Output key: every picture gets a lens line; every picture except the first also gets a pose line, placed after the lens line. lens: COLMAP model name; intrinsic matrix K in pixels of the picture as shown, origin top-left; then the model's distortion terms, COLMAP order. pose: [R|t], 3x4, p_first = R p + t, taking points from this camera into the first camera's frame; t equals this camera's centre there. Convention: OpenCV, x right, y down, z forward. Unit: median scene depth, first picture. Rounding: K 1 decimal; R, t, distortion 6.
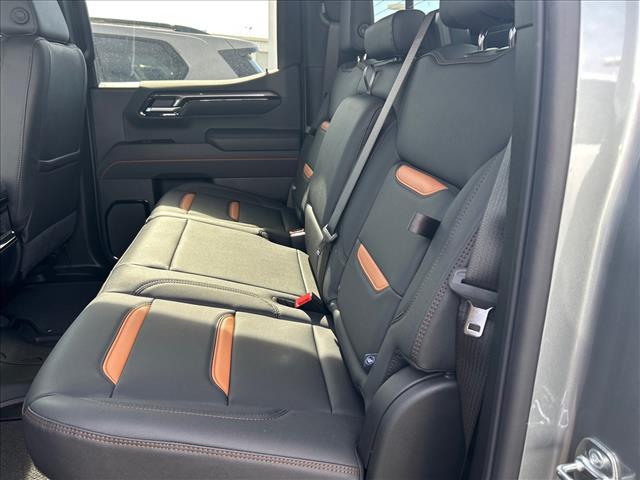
lens RADIAL K [[488.0, 0, 320.0], [0, 488.0, 240.0], [0, 0, 1]] dist [0.015701, 0.002961]
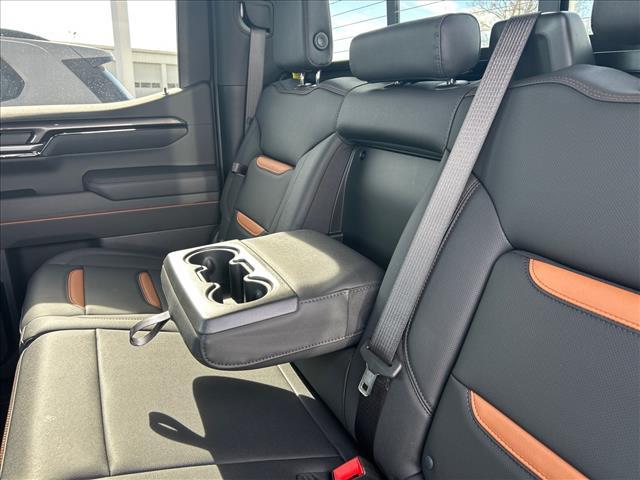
lens RADIAL K [[502.6, 0, 320.4], [0, 502.6, 229.1], [0, 0, 1]] dist [0.012075, 0.001792]
pose [[0.957856, -0.090998, 0.272455, -0.111177], [0.102267, 0.994379, -0.027423, -0.088419], [-0.268429, 0.054130, 0.961778, 0.200899]]
